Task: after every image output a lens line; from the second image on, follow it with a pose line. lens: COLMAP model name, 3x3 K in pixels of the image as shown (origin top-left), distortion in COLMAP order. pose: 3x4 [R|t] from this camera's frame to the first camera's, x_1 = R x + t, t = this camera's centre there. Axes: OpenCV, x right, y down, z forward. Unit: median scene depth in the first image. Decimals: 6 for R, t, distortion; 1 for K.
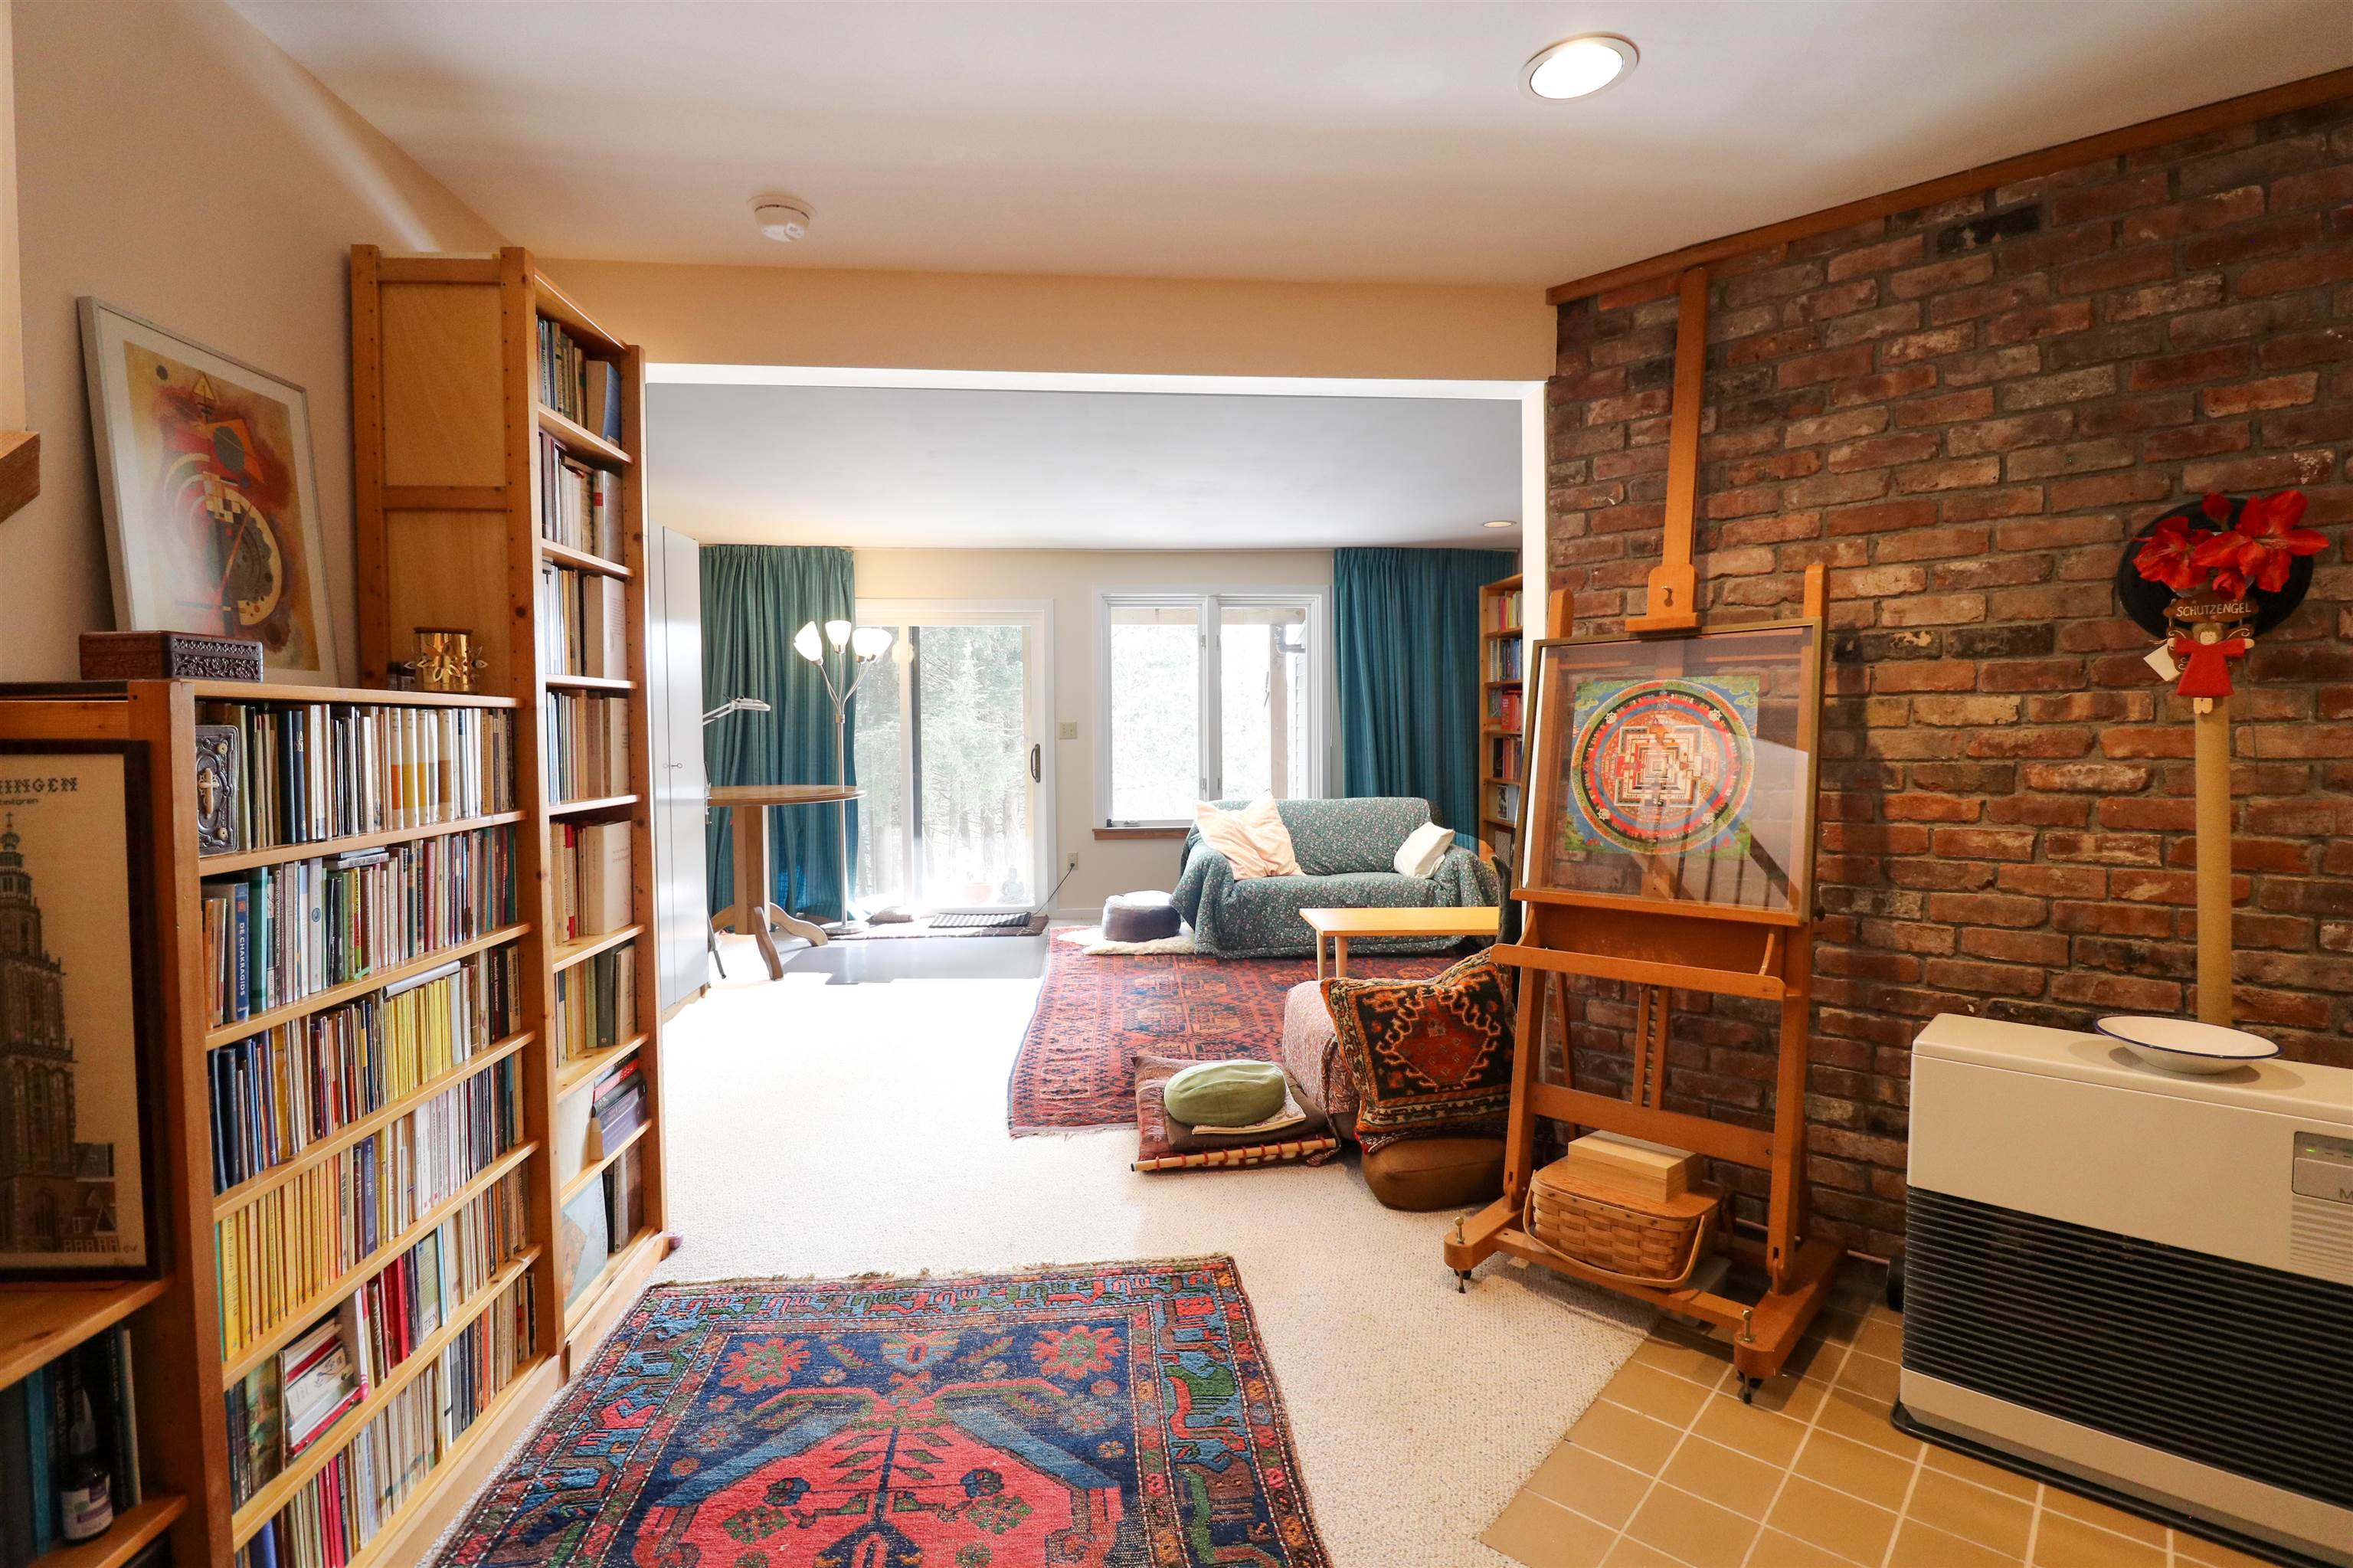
lens RADIAL K [[1098.6, 0, 1177.7], [0, 1098.6, 766.8], [0, 0, 1]] dist [-0.001322, -0.011681]
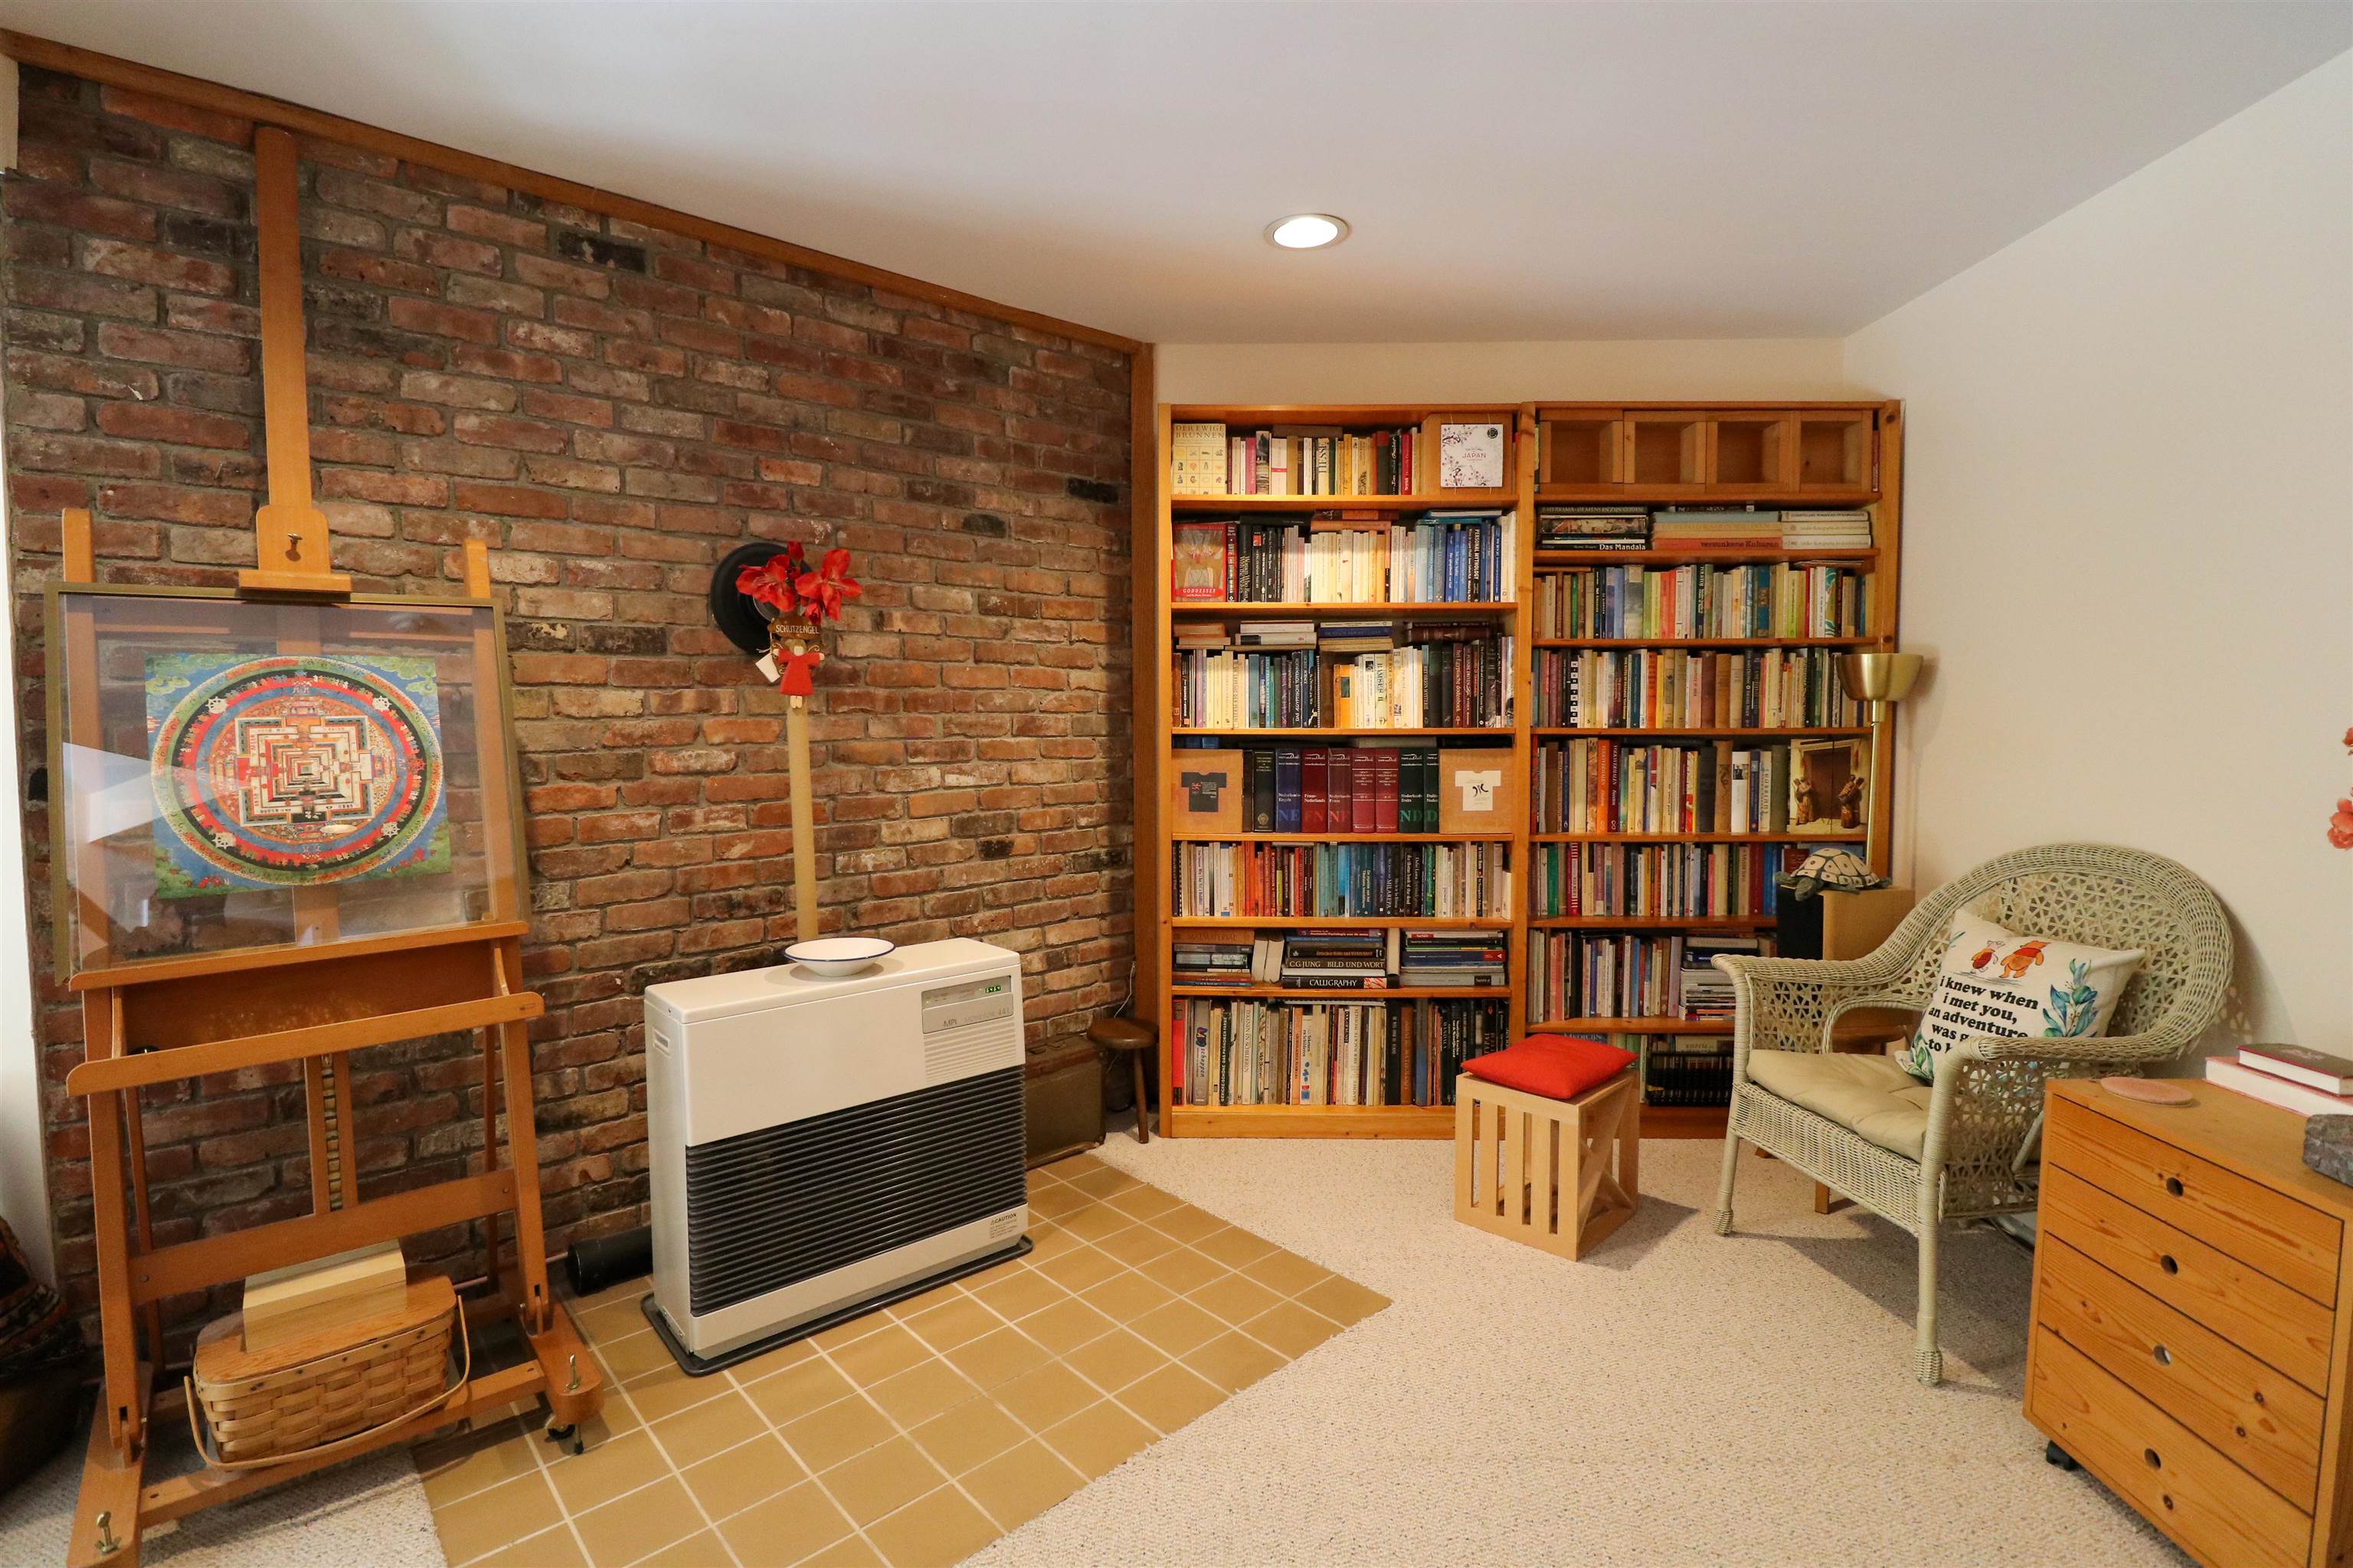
lens RADIAL K [[1098.6, 0, 1177.7], [0, 1098.6, 766.8], [0, 0, 1]] dist [-0.001322, -0.011681]
pose [[0.092723, -0.041192, 0.994840, -0.285894], [0.037135, 0.998592, 0.037886, -0.009232], [-0.994999, 0.033430, 0.094122, 0.349405]]
